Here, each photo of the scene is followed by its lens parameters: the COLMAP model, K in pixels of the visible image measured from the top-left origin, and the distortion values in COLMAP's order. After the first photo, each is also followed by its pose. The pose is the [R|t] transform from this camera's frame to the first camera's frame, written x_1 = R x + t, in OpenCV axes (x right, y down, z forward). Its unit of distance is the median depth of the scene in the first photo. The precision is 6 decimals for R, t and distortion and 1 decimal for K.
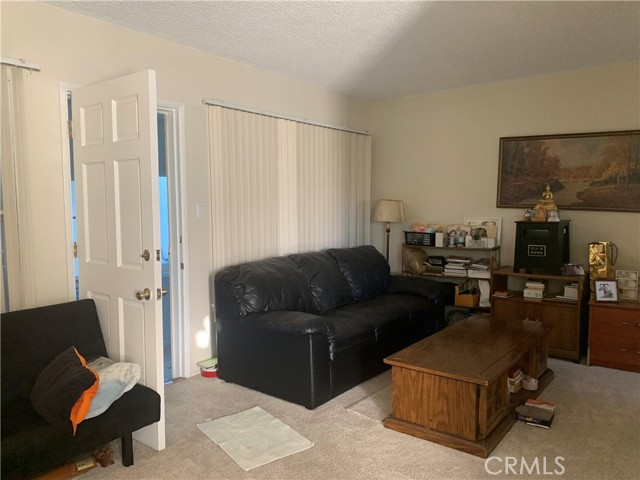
lens RADIAL K [[489.9, 0, 320.0], [0, 489.9, 240.0], [0, 0, 1]] dist [-0.004577, -0.005808]
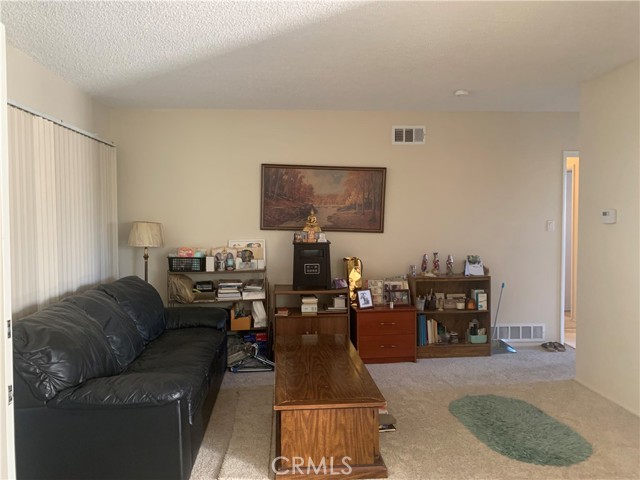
lens RADIAL K [[477.2, 0, 319.3], [0, 477.2, 230.2], [0, 0, 1]] dist [0.113308, -0.197988]
pose [[0.734958, -0.017460, 0.677888, -0.257627], [0.049894, 0.998351, -0.028381, -0.032201], [-0.676274, 0.054681, 0.734618, 0.173963]]
